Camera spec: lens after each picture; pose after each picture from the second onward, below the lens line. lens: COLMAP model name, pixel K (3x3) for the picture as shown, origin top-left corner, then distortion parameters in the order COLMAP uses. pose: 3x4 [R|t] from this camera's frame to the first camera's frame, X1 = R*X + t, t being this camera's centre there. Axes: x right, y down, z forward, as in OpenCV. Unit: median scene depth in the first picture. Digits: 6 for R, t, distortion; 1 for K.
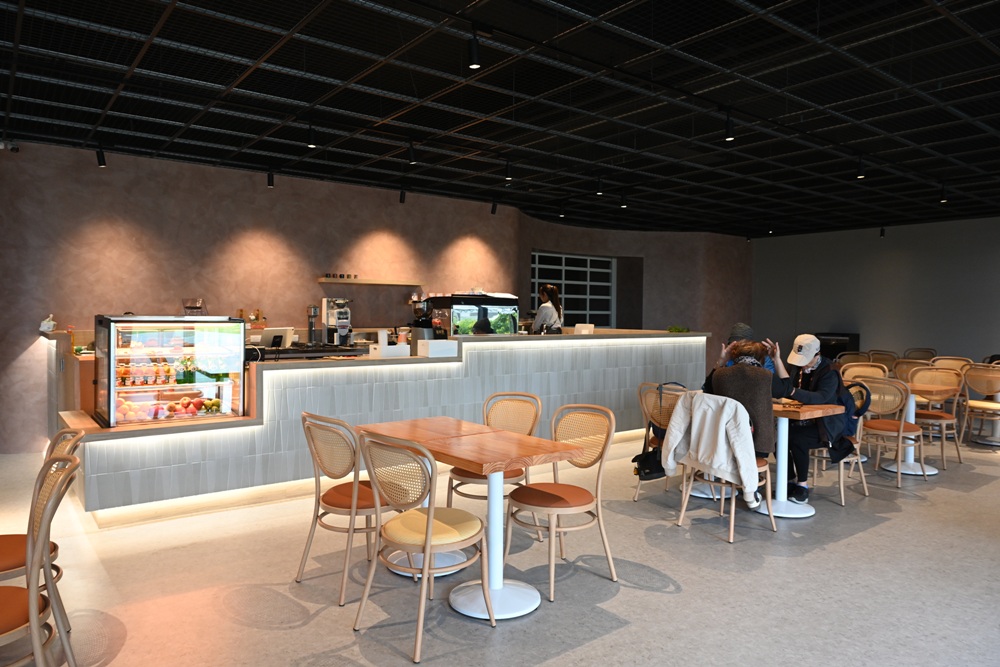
lens RADIAL K [[679.6, 0, 503.9], [0, 679.6, 333.9], [0, 0, 1]] dist [-0.000603, -0.000807]
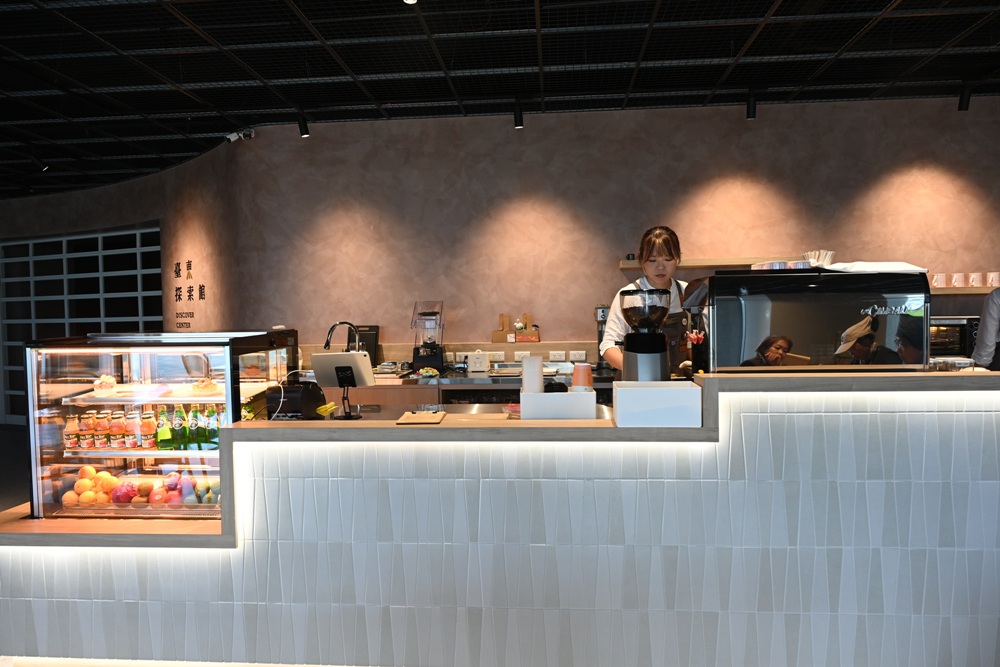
lens RADIAL K [[682.4, 0, 499.2], [0, 682.4, 331.9], [0, 0, 1]] dist [-0.009751, 0.003557]
pose [[0.735291, -0.002126, -0.677748, 0.090845], [0.002203, 0.999997, -0.000747, -0.018083], [0.677748, -0.000944, 0.735293, 0.506175]]
